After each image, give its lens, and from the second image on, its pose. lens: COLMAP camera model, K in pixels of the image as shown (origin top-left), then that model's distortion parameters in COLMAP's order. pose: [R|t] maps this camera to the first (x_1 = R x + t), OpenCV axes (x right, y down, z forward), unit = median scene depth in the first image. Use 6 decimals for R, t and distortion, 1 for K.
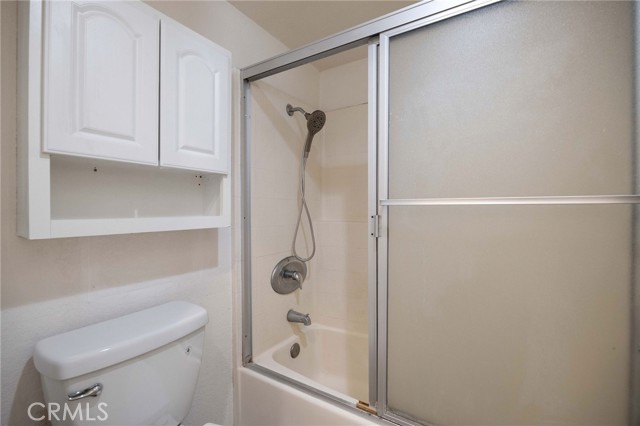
lens RADIAL K [[290.2, 0, 319.5], [0, 290.2, 212.1], [0, 0, 1]] dist [0.000161, 0.000001]
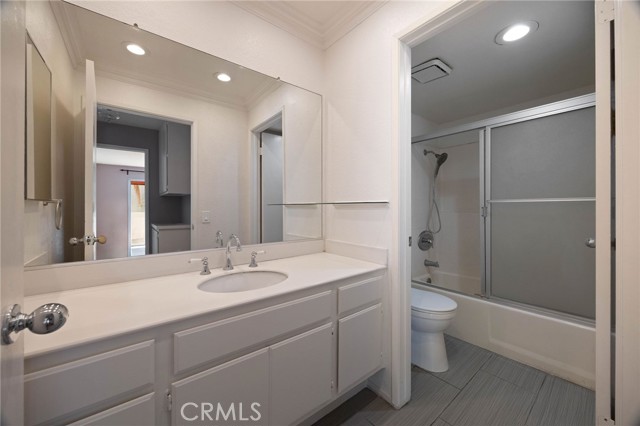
lens RADIAL K [[247.0, 0, 320.5], [0, 247.0, 207.4], [0, 0, 1]] dist [-0.003604, -0.000045]
pose [[0.948160, -0.002513, -0.317782, -0.246473], [-0.001166, 0.999935, -0.011384, 0.022496], [0.317790, 0.011165, 0.948095, -0.741843]]
